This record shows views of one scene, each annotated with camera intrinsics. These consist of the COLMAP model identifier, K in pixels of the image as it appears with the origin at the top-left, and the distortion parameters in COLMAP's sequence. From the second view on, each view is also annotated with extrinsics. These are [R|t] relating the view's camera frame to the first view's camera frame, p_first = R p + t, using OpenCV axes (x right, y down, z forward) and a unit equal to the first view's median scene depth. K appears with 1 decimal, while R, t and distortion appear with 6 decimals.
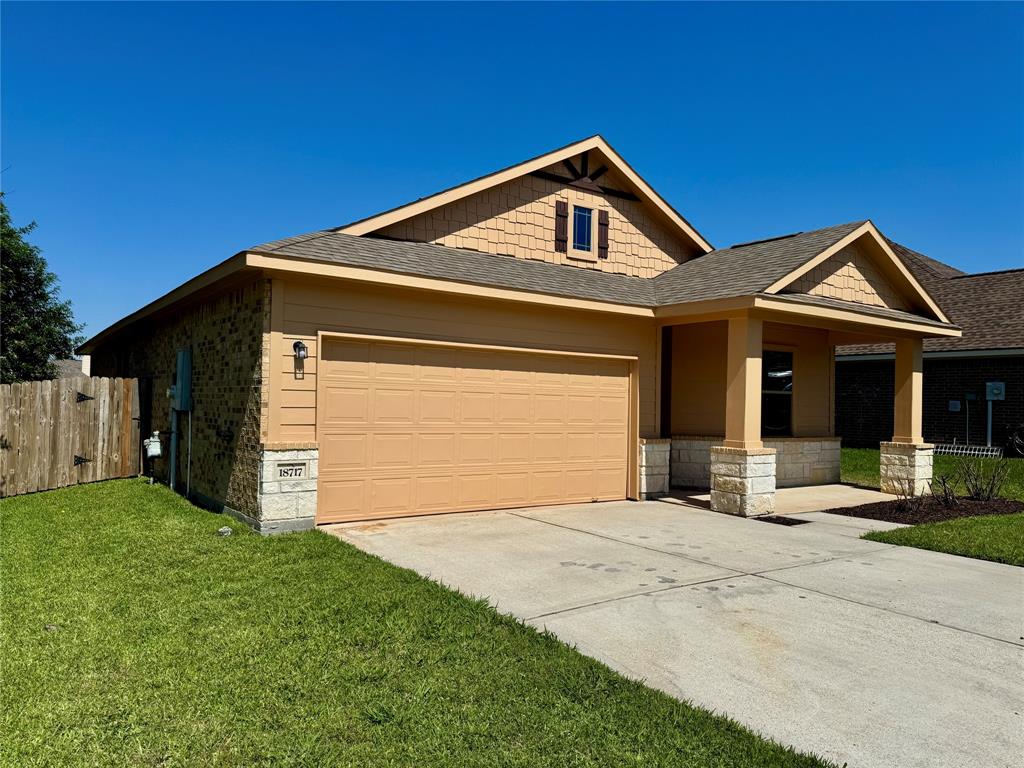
lens RADIAL K [[714.1, 0, 512.0], [0, 714.1, 384.0], [0, 0, 1]] dist [0.098222, -0.004719]
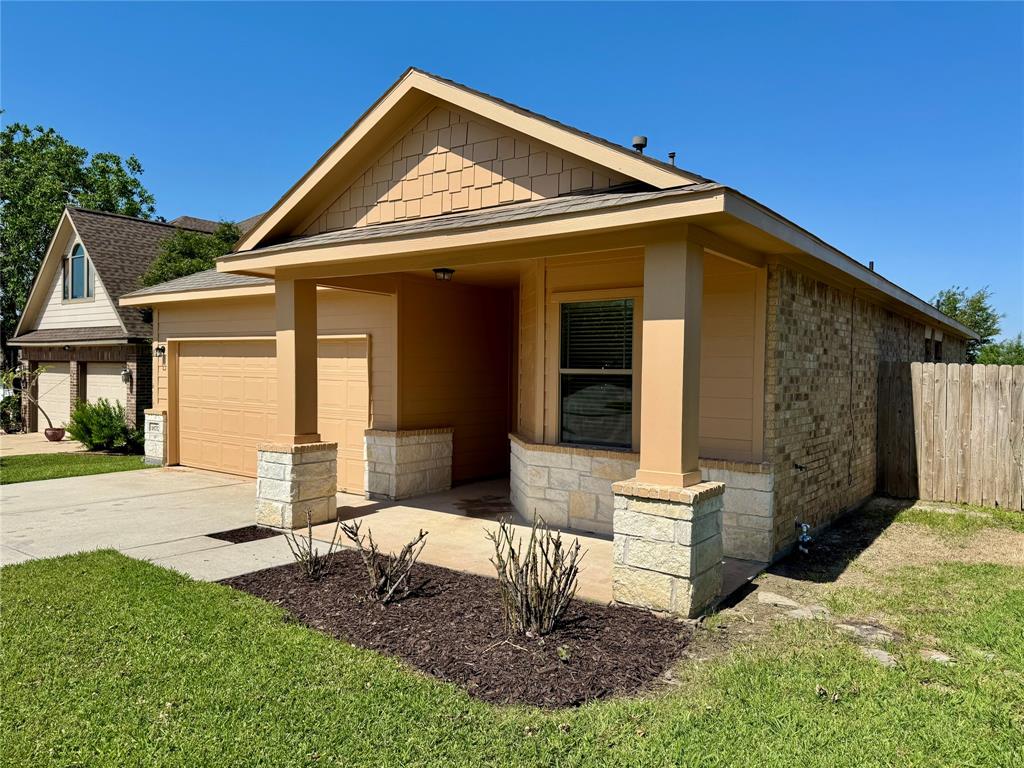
lens RADIAL K [[714.1, 0, 512.0], [0, 714.1, 384.0], [0, 0, 1]] dist [0.098222, -0.004719]
pose [[0.308302, -0.002872, -0.951284, 1.011852], [0.013879, 0.999903, 0.001480, 0.022430], [0.951187, -0.013659, 0.308312, 0.858543]]
